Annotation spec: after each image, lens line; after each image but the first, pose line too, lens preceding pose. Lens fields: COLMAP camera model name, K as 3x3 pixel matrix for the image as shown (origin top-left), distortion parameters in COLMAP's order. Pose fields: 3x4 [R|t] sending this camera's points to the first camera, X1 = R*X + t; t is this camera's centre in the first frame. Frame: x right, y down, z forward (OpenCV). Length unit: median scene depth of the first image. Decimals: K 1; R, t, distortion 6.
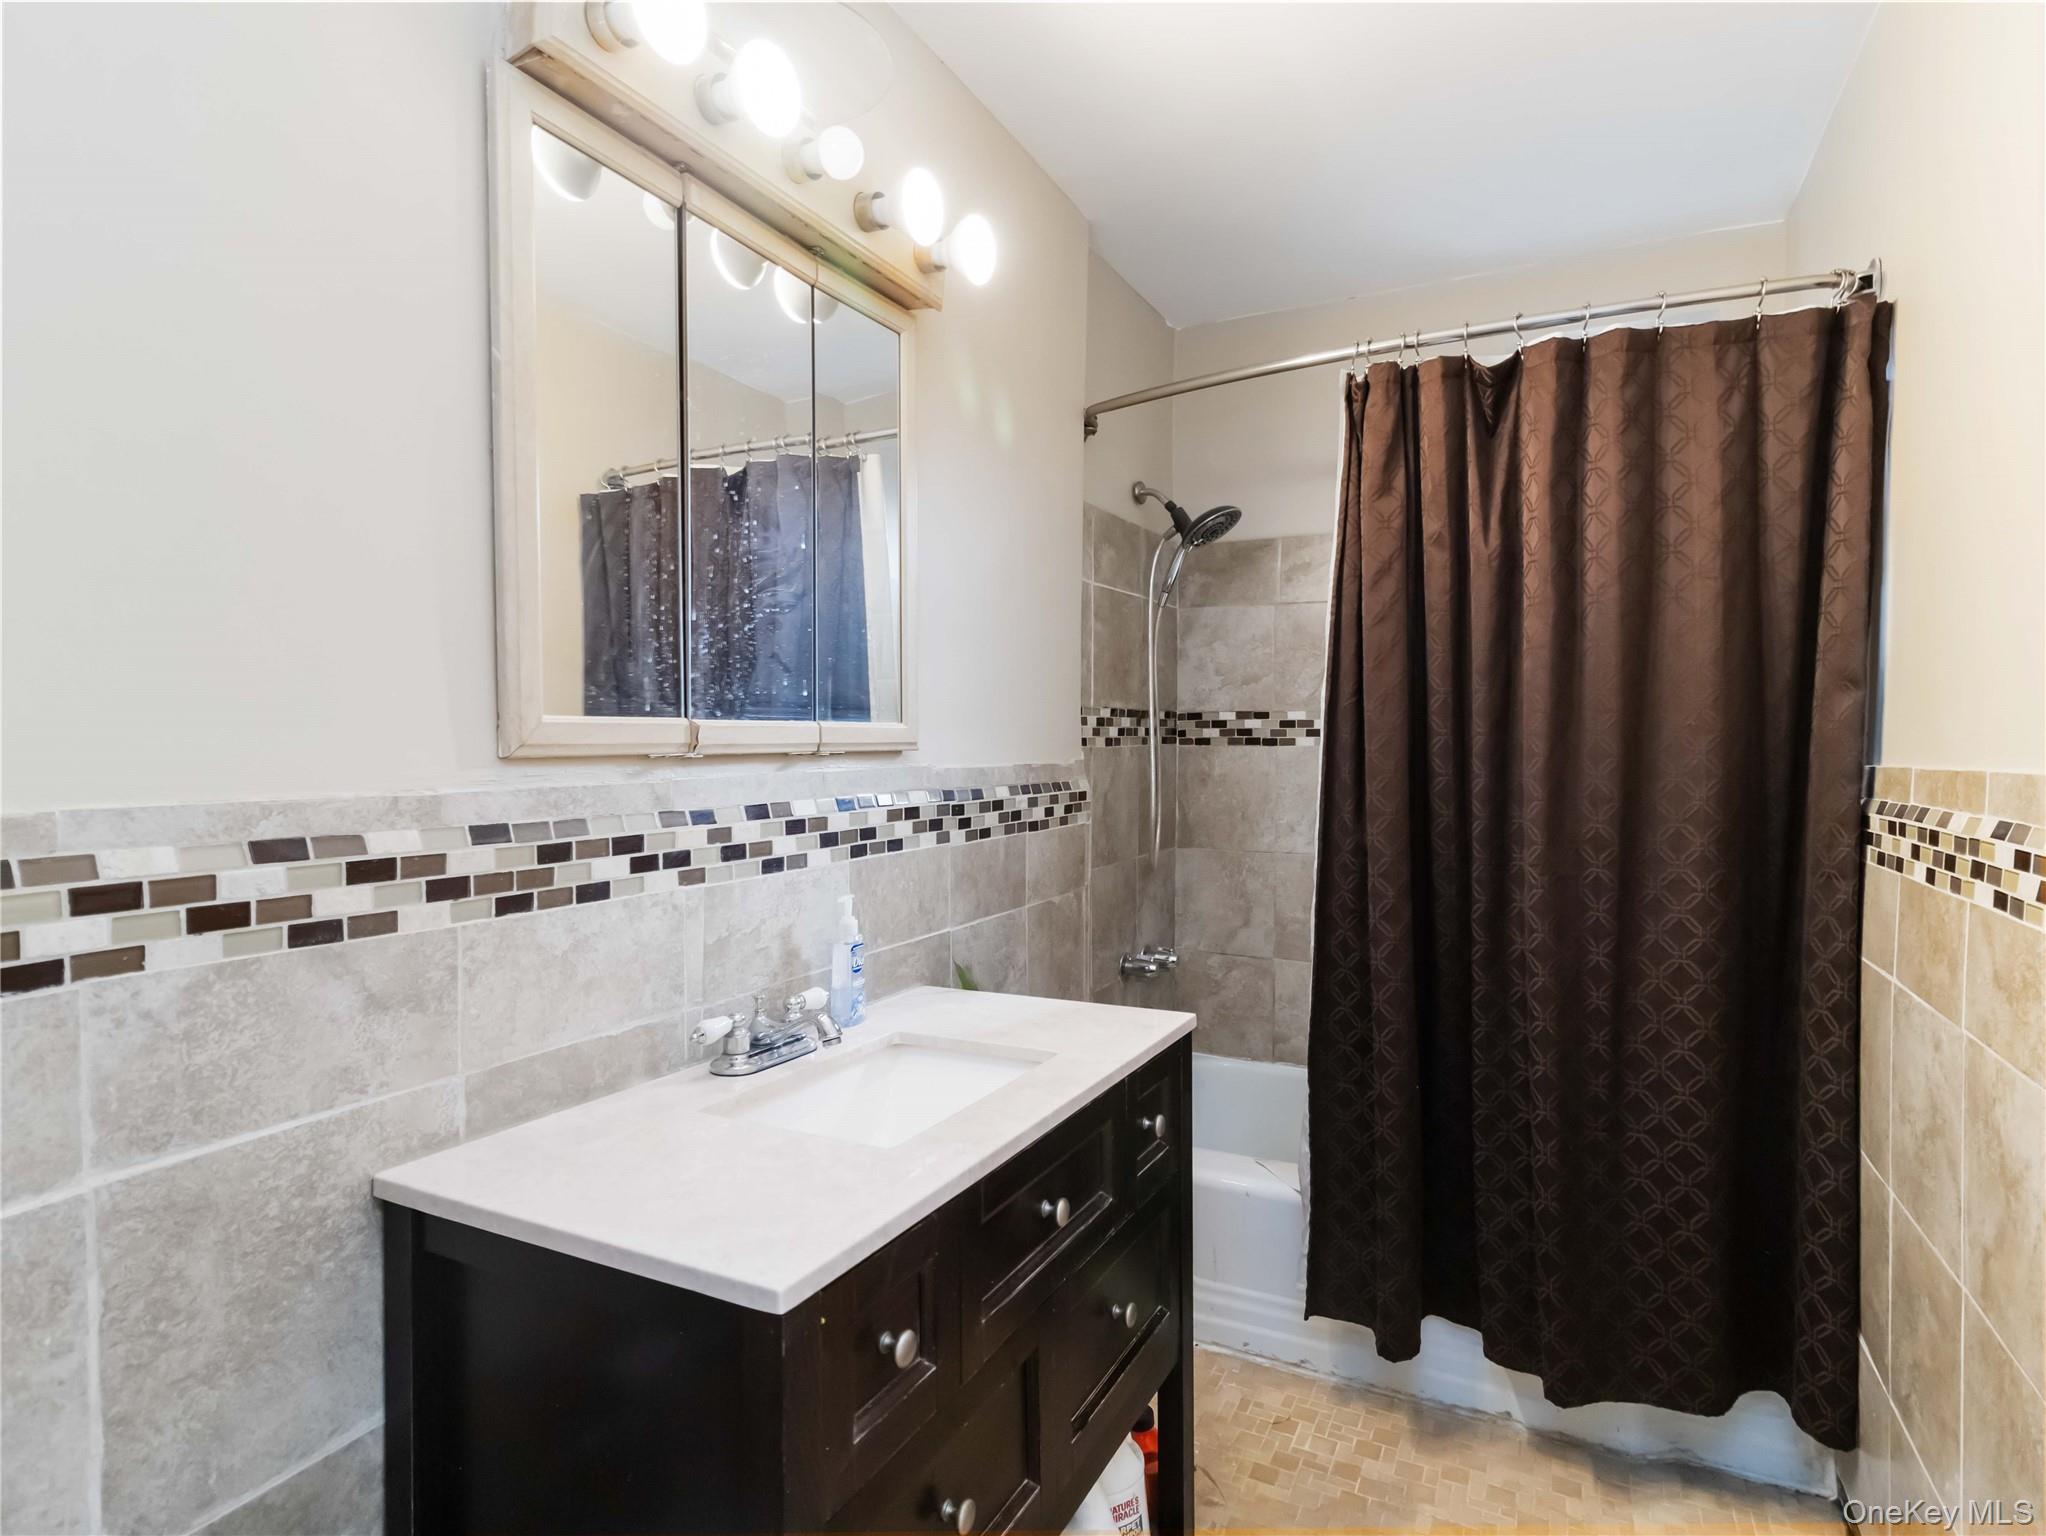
lens RADIAL K [[1064.2, 0, 1023.0], [0, 1064.2, 768.0], [0, 0, 1]] dist [-0.002317, 0.000679]
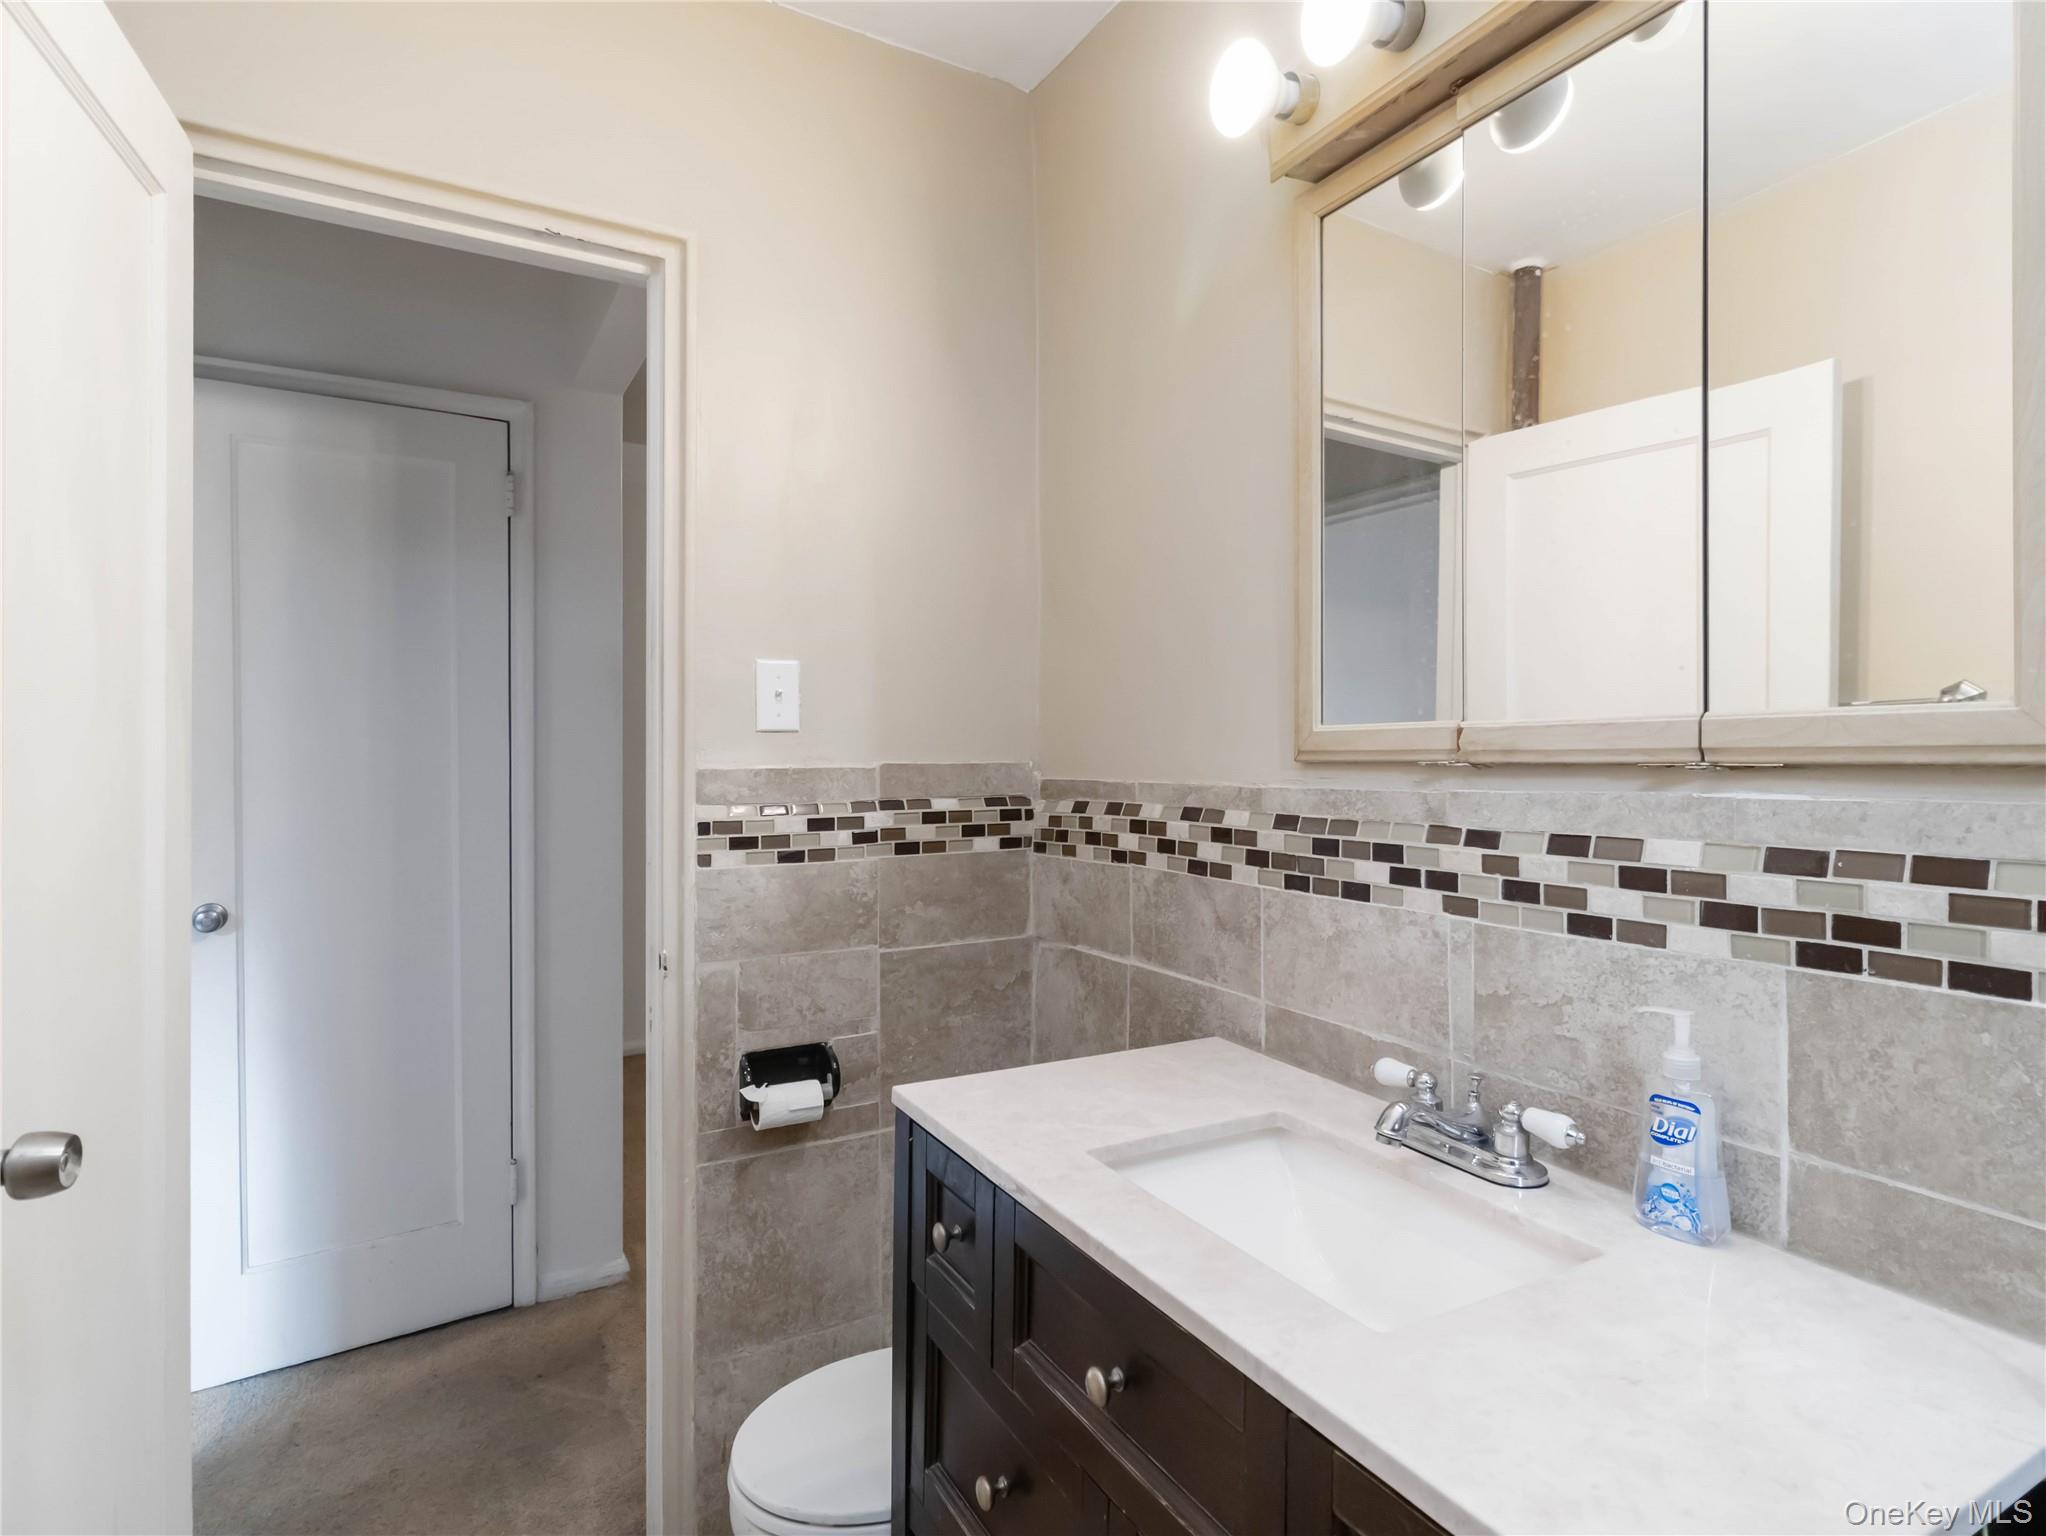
lens RADIAL K [[1064.2, 0, 1023.0], [0, 1064.2, 768.0], [0, 0, 1]] dist [-0.002317, 0.000679]
pose [[-0.540314, 0.010203, -0.841402, 0.668943], [-0.020733, 0.999462, 0.025433, -0.025441], [0.841208, 0.031186, -0.539811, 1.309200]]
